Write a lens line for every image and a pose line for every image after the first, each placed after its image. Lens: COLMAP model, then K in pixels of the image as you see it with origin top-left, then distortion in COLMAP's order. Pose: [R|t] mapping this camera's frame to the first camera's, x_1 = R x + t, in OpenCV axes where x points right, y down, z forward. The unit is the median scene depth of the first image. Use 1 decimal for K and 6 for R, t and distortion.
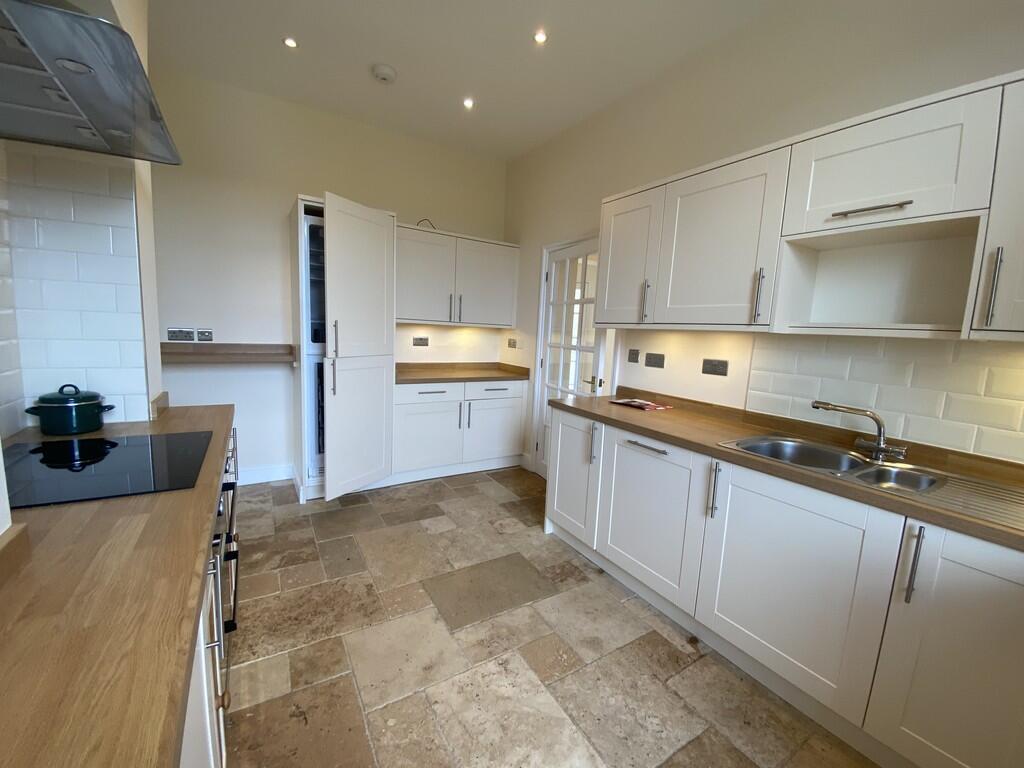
lens RADIAL K [[414.2, 0, 508.0], [0, 414.2, 382.8], [0, 0, 1]] dist [0.026418, -0.022865]
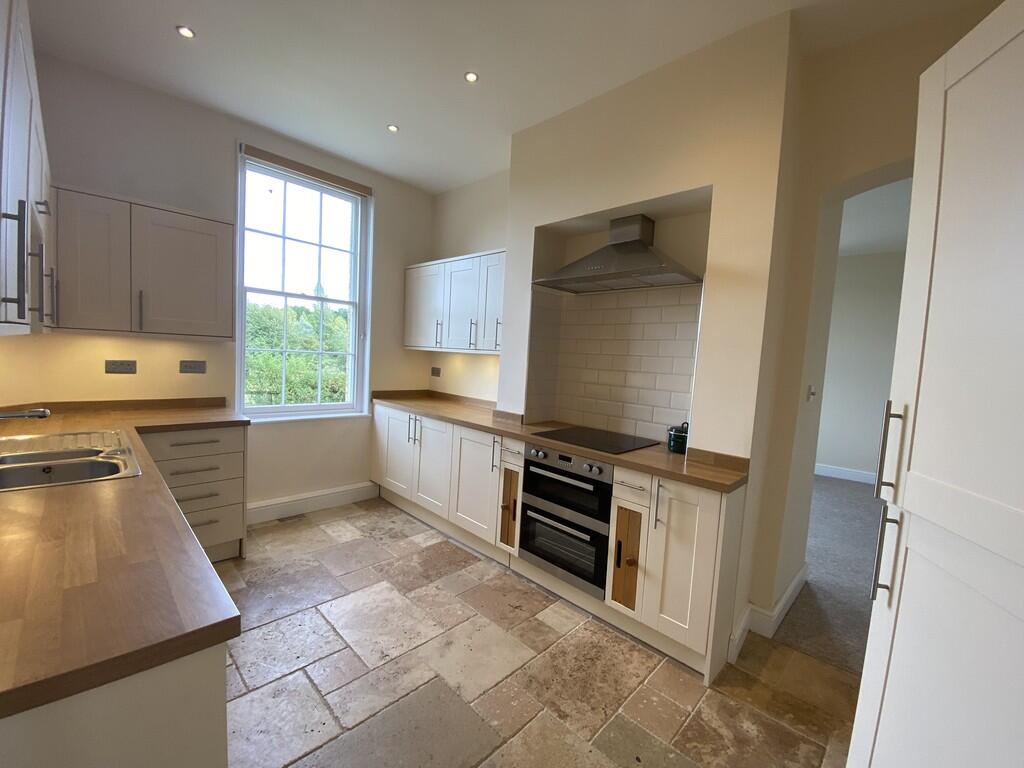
lens RADIAL K [[414.2, 0, 508.0], [0, 414.2, 382.8], [0, 0, 1]] dist [0.026418, -0.022865]
pose [[-0.966432, -0.080792, -0.243890, 0.000311], [-0.127433, 0.975010, 0.181980, -0.283886], [0.223093, 0.206951, -0.952576, 1.918511]]
